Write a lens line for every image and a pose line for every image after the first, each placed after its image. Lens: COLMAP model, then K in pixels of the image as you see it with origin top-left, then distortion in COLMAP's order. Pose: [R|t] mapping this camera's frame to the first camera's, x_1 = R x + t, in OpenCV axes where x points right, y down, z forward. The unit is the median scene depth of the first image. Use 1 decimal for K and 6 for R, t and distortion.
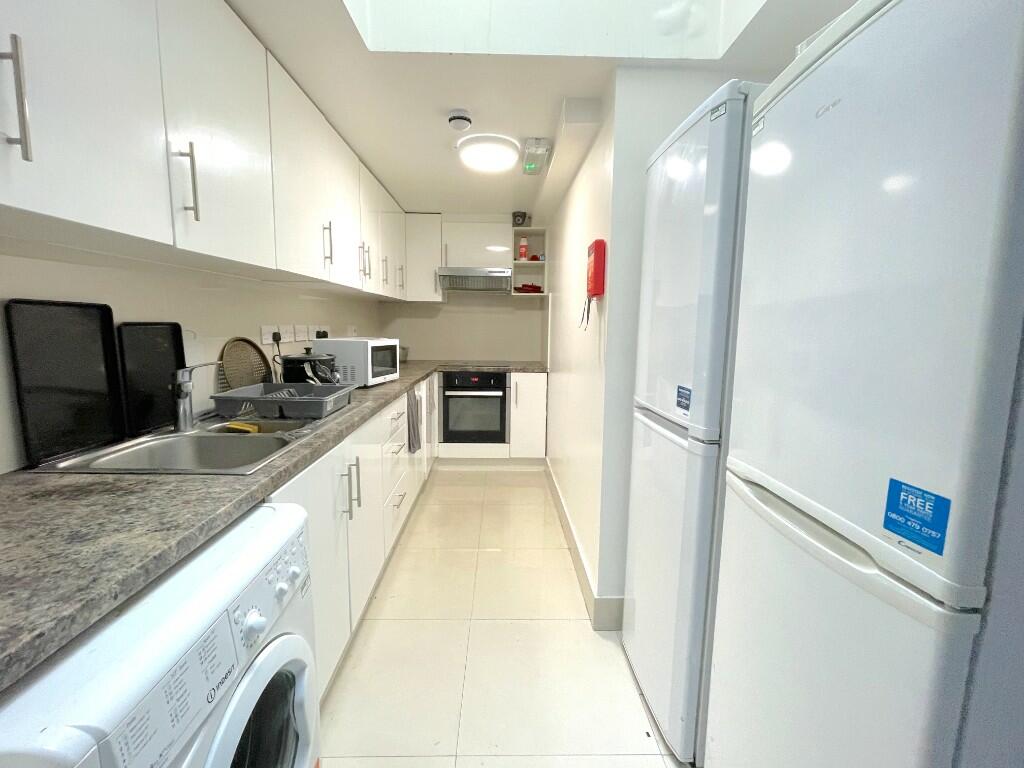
lens RADIAL K [[442.3, 0, 510.9], [0, 442.3, 381.3], [0, 0, 1]] dist [-0.008045, 0.002434]
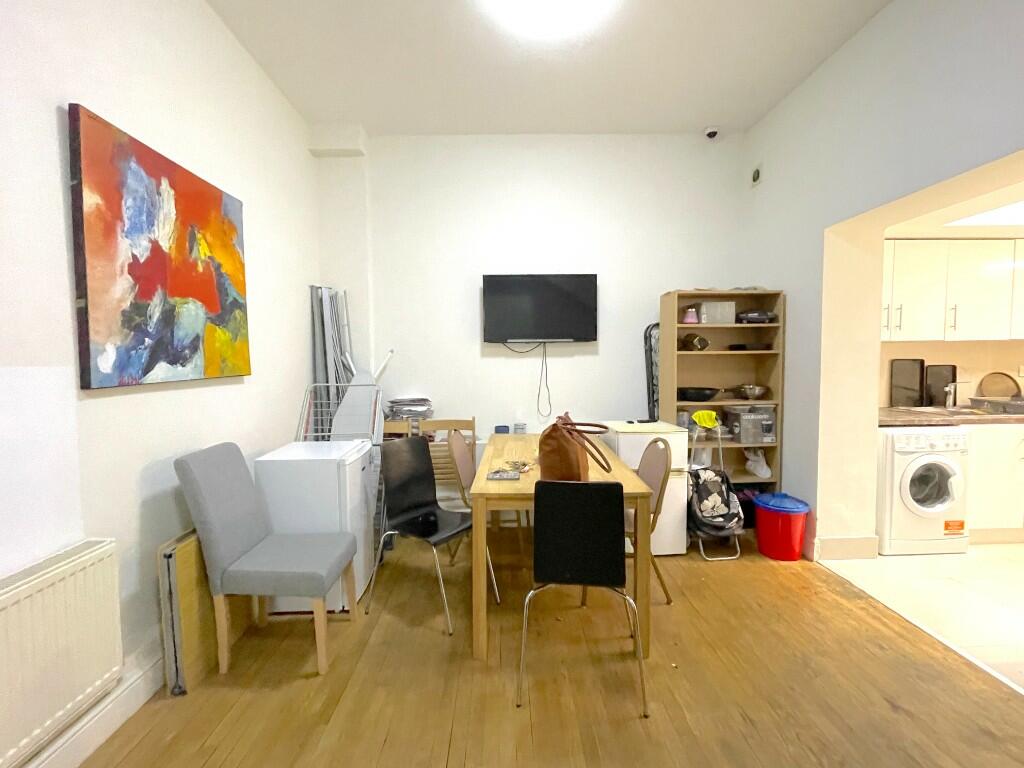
lens RADIAL K [[442.3, 0, 508.3], [0, 442.3, 378.5], [0, 0, 1]] dist [-0.008045, 0.002434]
pose [[0.001356, 0.038047, -0.999275, 1.402710], [-0.121130, 0.991924, 0.037603, 0.123481], [0.992636, 0.120991, 0.005953, -1.215635]]
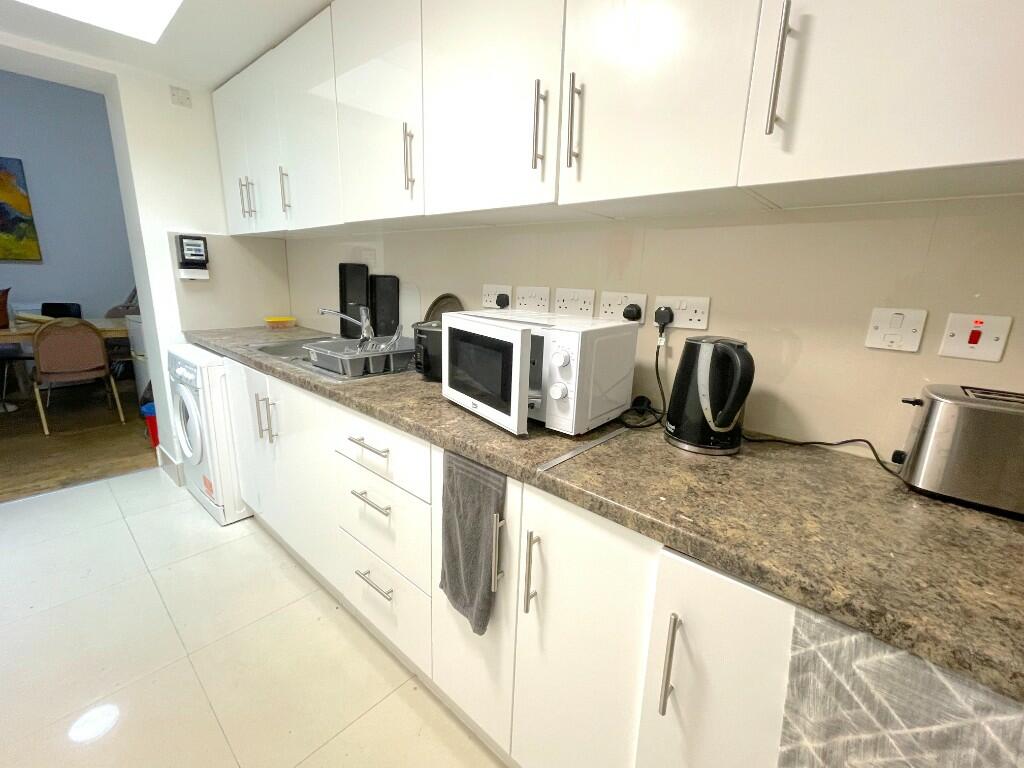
lens RADIAL K [[442.3, 0, 519.9], [0, 442.3, 384.4], [0, 0, 1]] dist [-0.008045, 0.002434]
pose [[-0.679829, 0.128996, -0.721937, 0.097237], [-0.151328, 0.938549, 0.310203, -0.073492], [0.717588, 0.320134, -0.618532, 0.552082]]
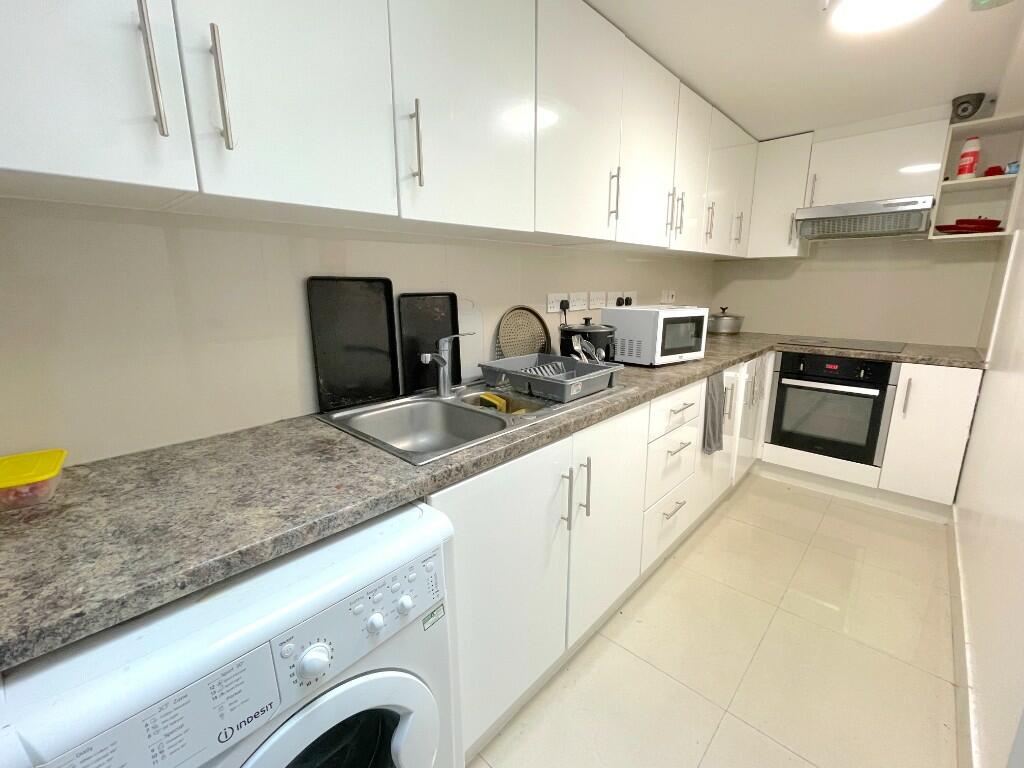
lens RADIAL K [[442.3, 0, 506.9], [0, 442.3, 381.4], [0, 0, 1]] dist [-0.008045, 0.002434]
pose [[0.709286, 0.135843, -0.691708, 0.083512], [-0.076661, 0.990301, 0.115873, -0.047728], [0.700740, -0.029160, 0.712820, 0.283550]]
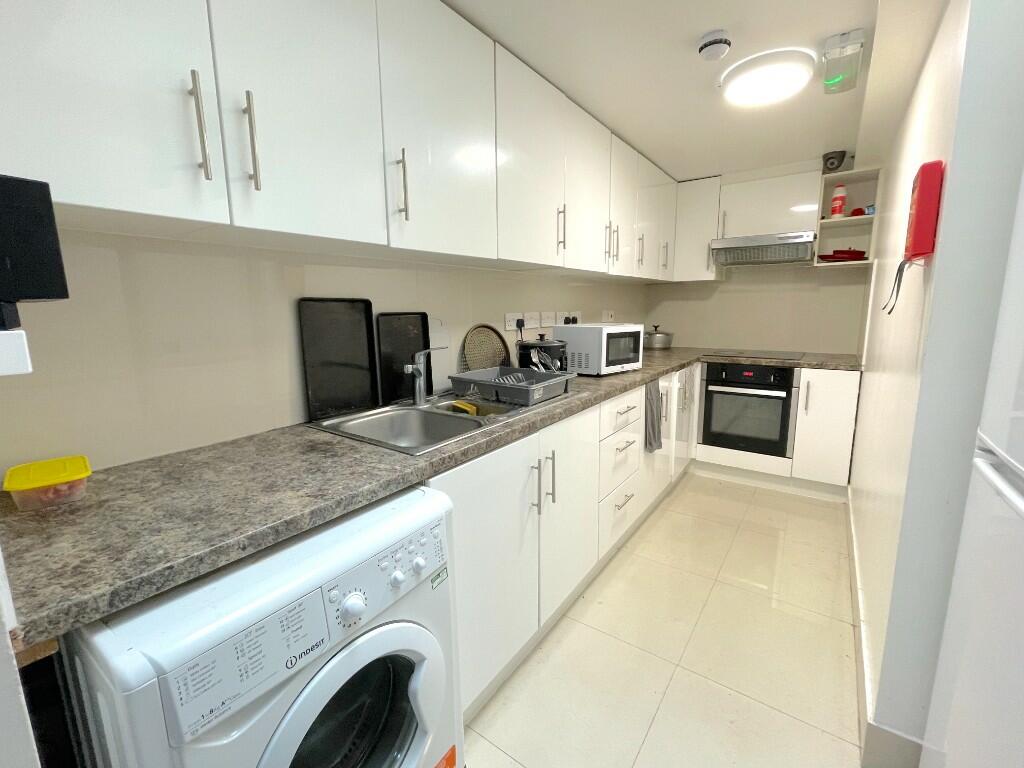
lens RADIAL K [[442.3, 0, 508.4], [0, 442.3, 381.1], [0, 0, 1]] dist [-0.008045, 0.002434]
pose [[0.795482, 0.076335, -0.601150, 0.122812], [-0.054768, 0.997031, 0.054133, -0.022732], [0.603497, -0.010138, 0.797301, 0.168176]]
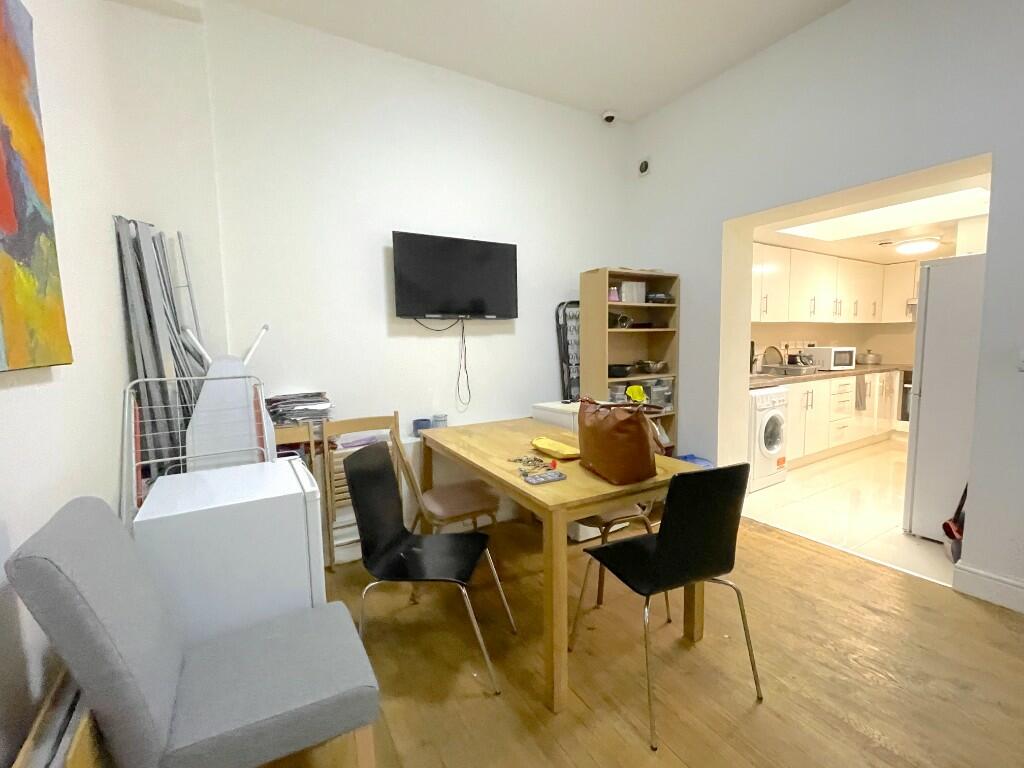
lens RADIAL K [[442.3, 0, 509.7], [0, 442.3, 380.5], [0, 0, 1]] dist [-0.008045, 0.002434]
pose [[0.495398, 0.057884, -0.866735, 0.976097], [-0.089240, 0.995889, 0.015503, 0.219657], [0.864070, 0.069668, 0.498527, -1.781595]]
